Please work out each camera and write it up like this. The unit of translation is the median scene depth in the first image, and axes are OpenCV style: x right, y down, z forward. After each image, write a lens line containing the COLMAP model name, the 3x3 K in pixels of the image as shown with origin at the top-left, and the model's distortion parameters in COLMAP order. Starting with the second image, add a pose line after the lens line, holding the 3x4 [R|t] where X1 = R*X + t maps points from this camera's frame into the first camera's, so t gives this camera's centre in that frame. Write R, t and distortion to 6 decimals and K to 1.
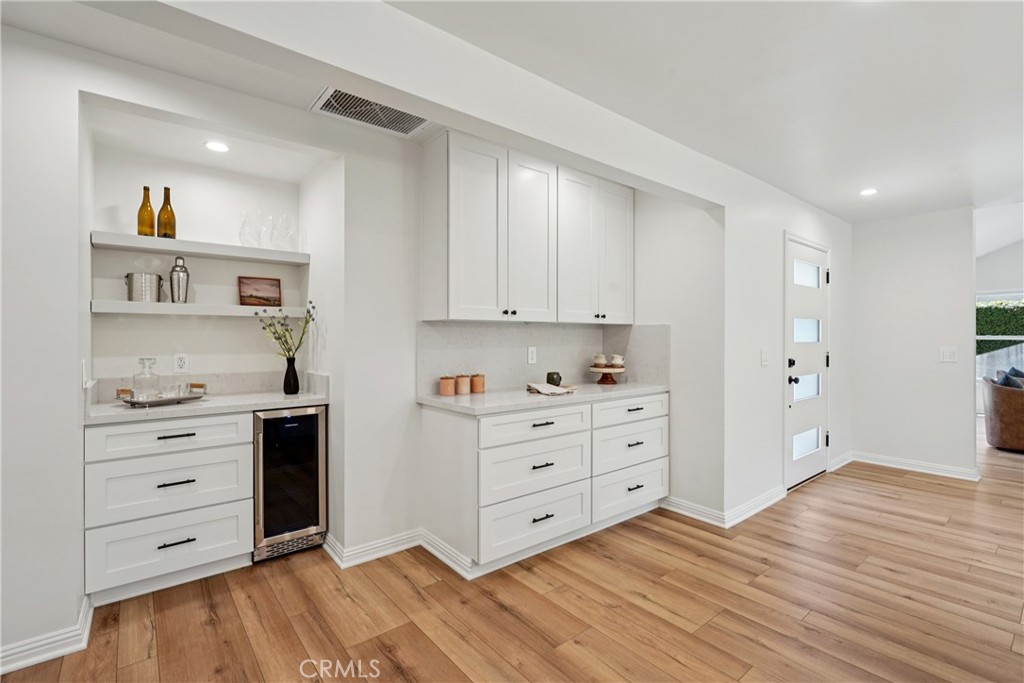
lens RADIAL K [[467.4, 0, 512.5], [0, 467.4, 334.9], [0, 0, 1]] dist [-0.003155, -0.001155]
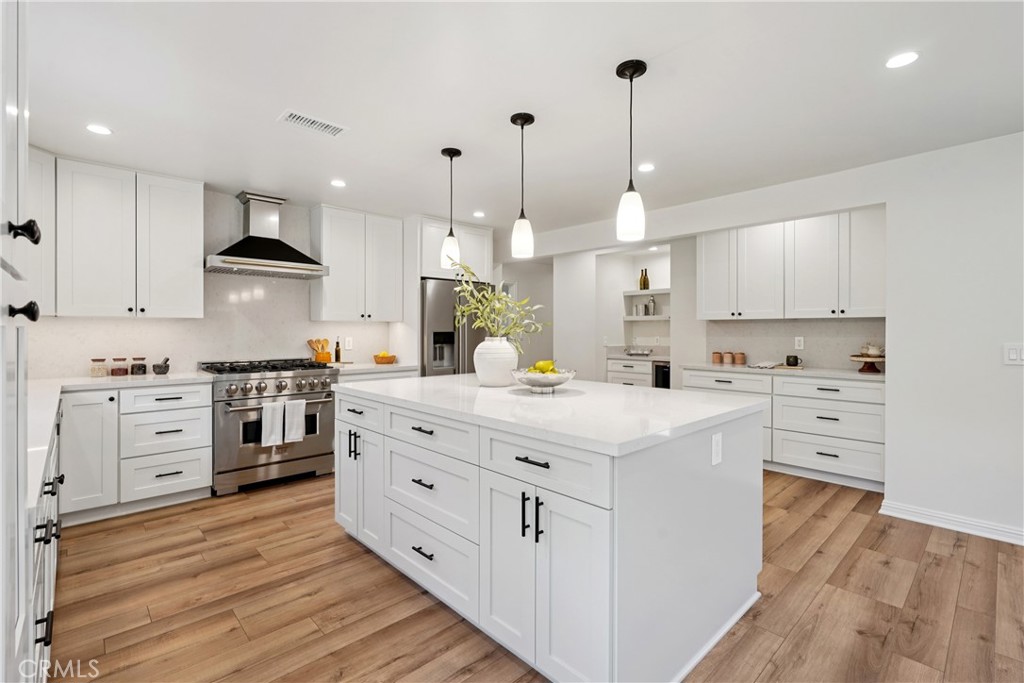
lens RADIAL K [[467.4, 0, 512.5], [0, 467.4, 334.9], [0, 0, 1]] dist [-0.003155, -0.001155]
pose [[0.067249, 0.009116, -0.997695, 1.548803], [0.001296, 0.999957, 0.009224, 0.007756], [0.997735, -0.001913, 0.067234, 0.123370]]
